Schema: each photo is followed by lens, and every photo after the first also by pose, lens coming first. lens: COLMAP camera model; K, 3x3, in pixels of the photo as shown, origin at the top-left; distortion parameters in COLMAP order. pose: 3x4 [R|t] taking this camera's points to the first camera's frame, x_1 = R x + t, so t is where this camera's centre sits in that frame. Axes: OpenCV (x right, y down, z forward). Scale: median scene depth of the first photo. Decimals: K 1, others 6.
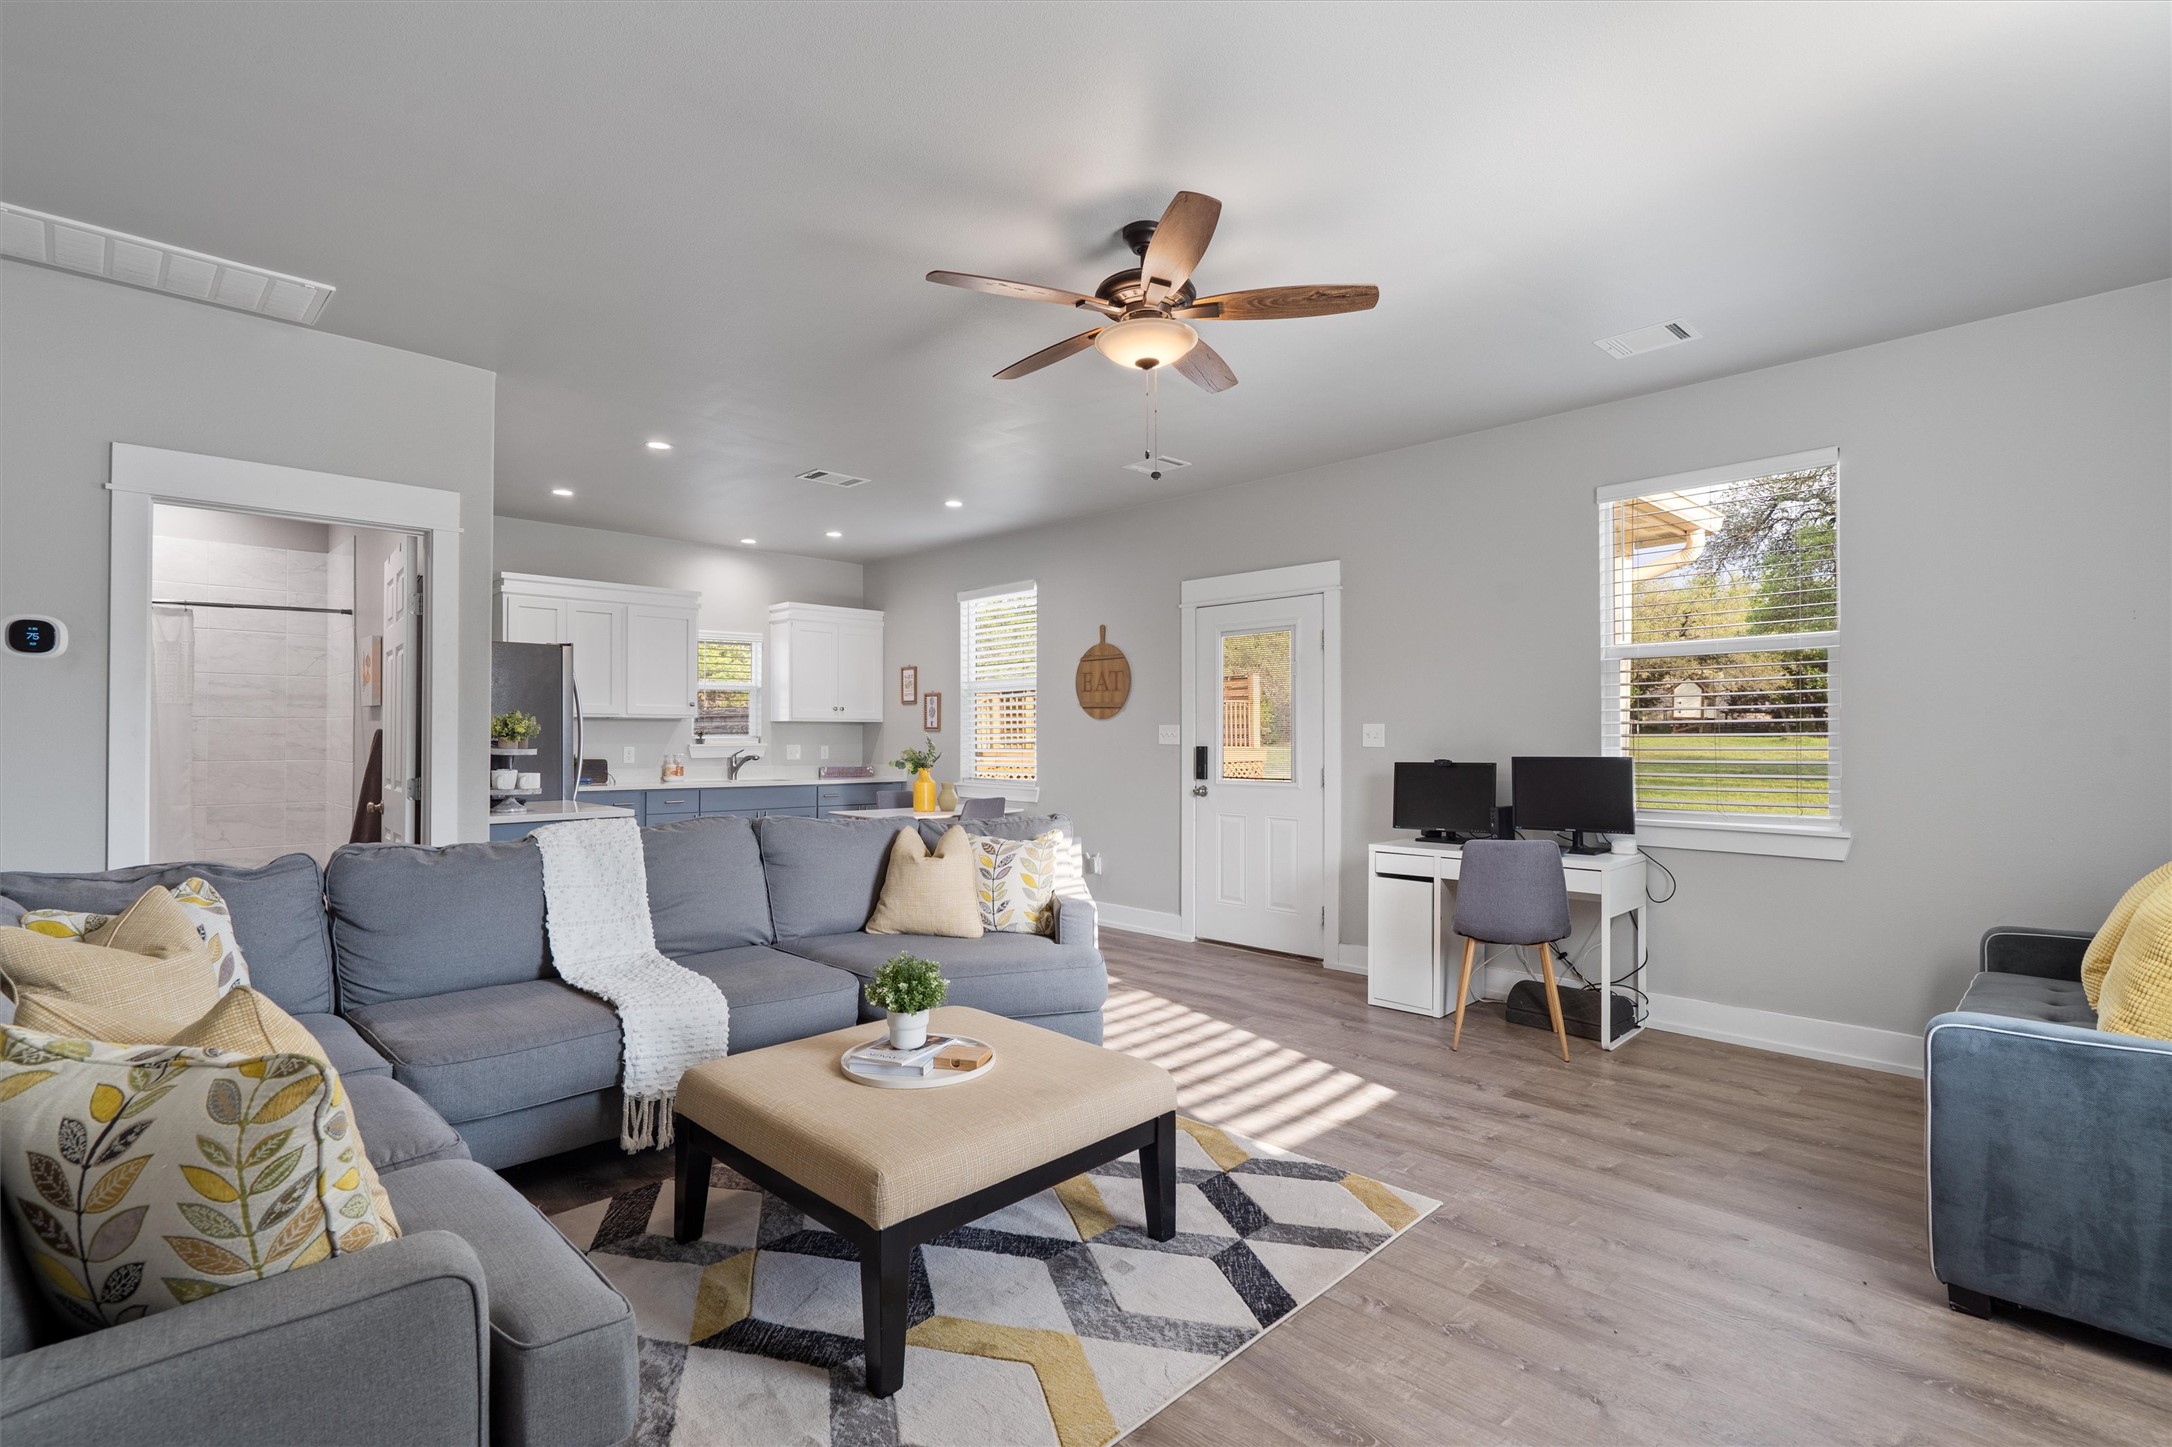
lens RADIAL K [[1061.3, 0, 1086.0], [0, 1061.3, 723.5], [0, 0, 1]] dist [-0.000700, 0.001923]
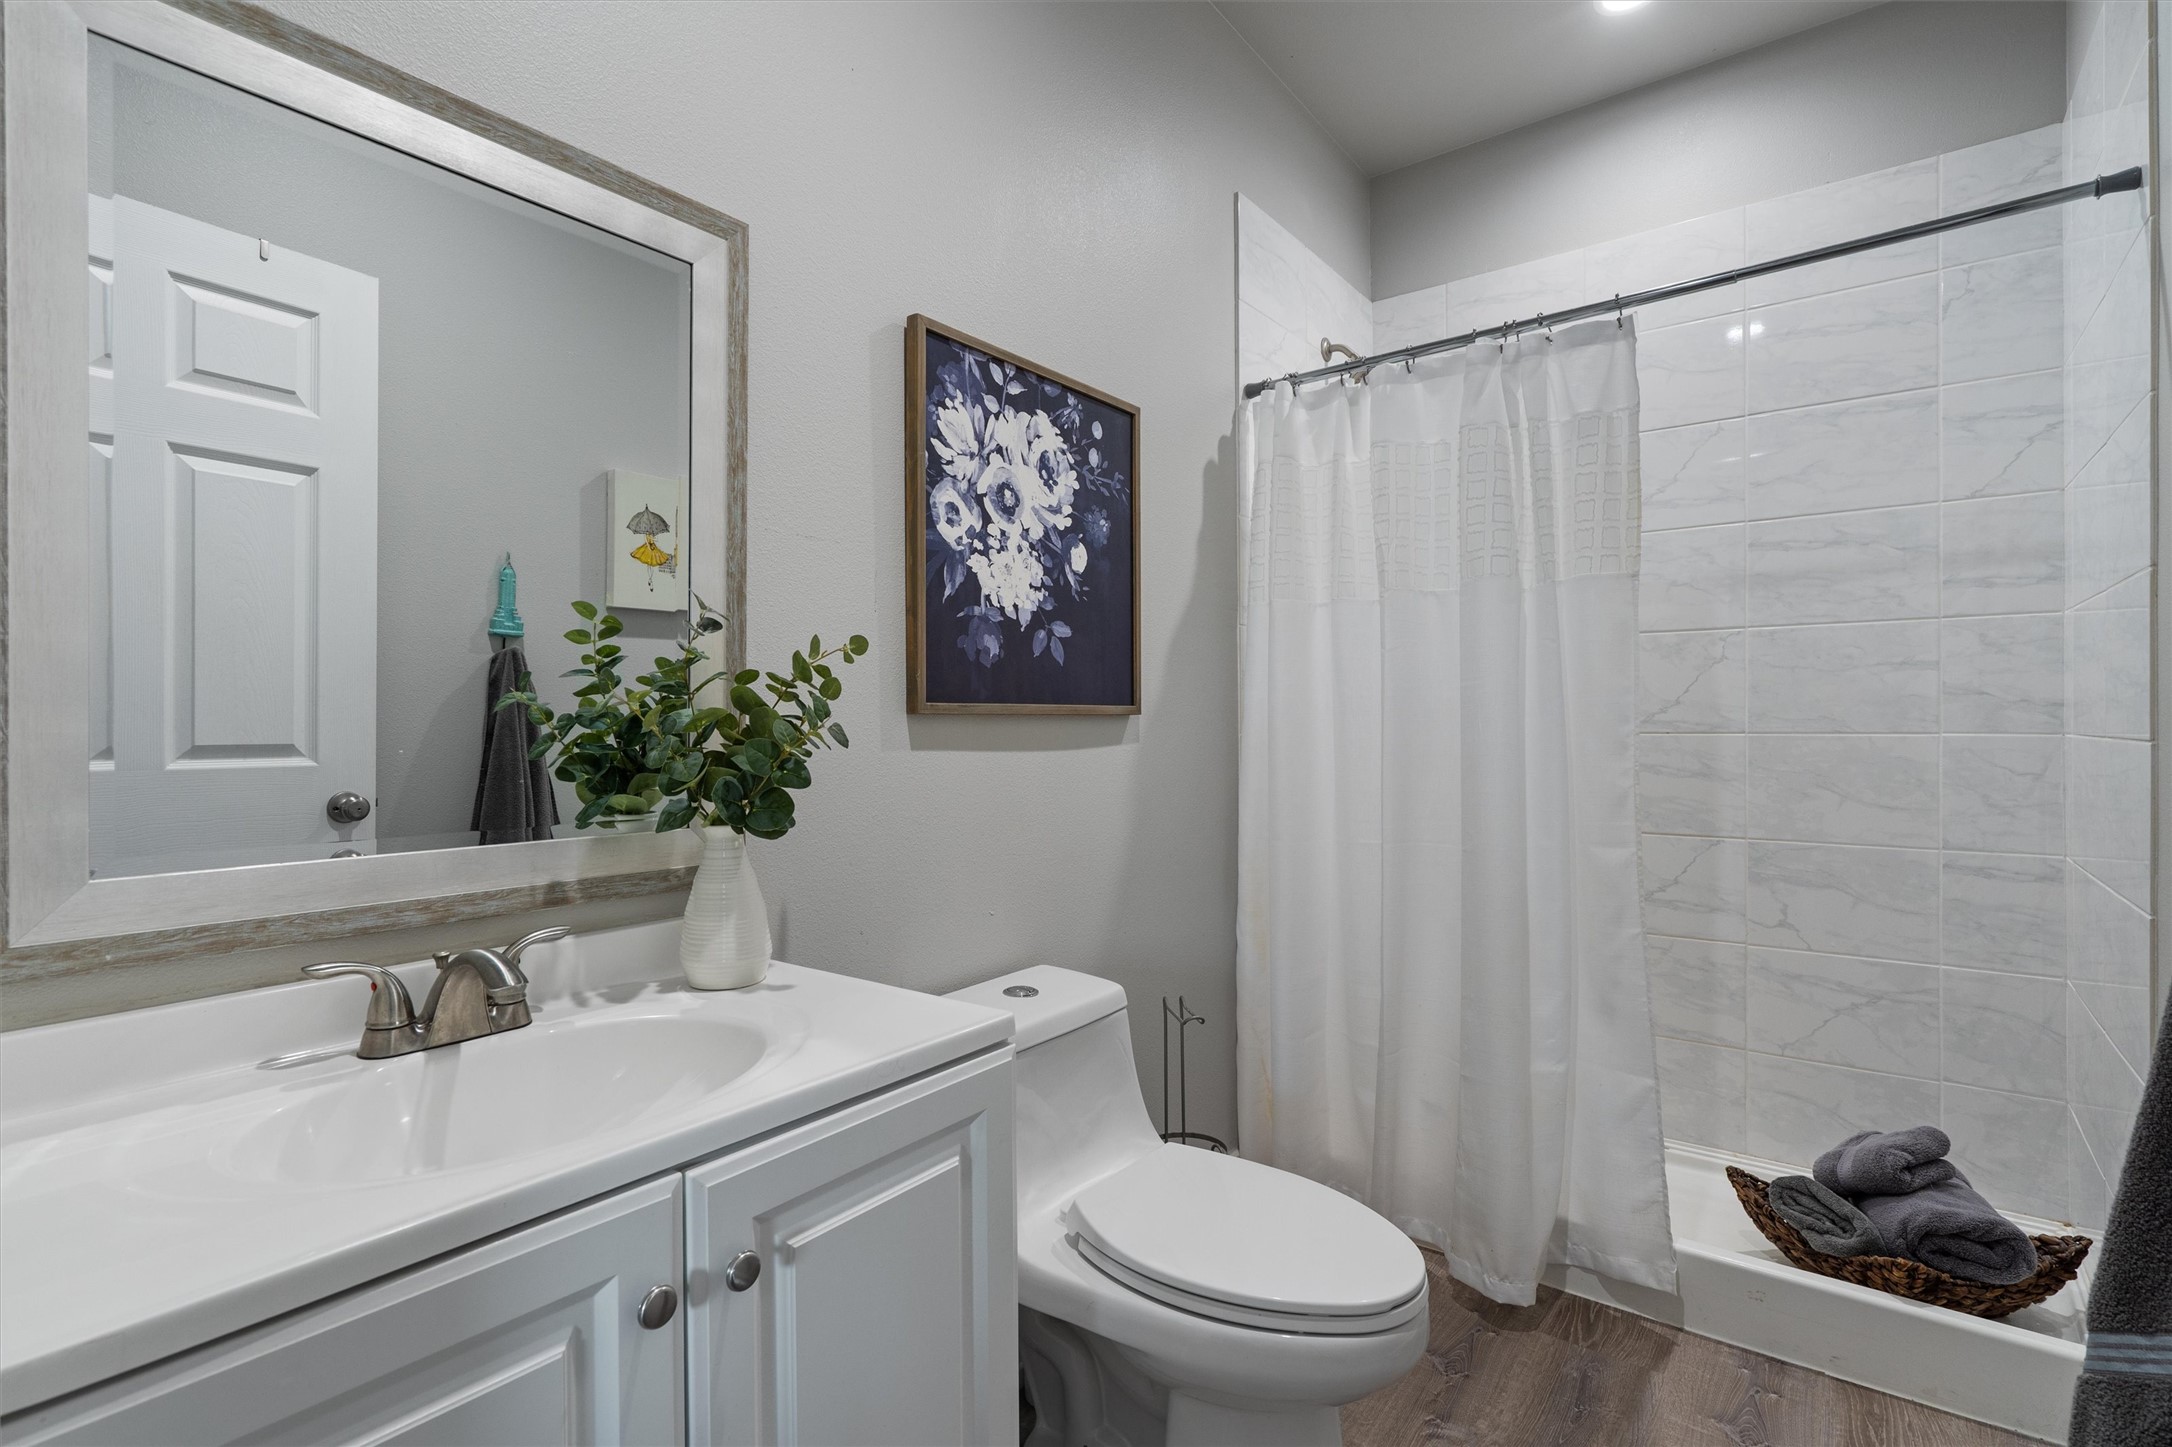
lens RADIAL K [[1061.3, 0, 1086.0], [0, 1061.3, 723.5], [0, 0, 1]] dist [-0.000700, 0.001923]
pose [[0.167236, 0.002579, -0.985914, -0.451315], [0.016499, 0.999849, 0.005414, 0.024619], [0.985779, -0.017172, 0.167168, 0.660986]]
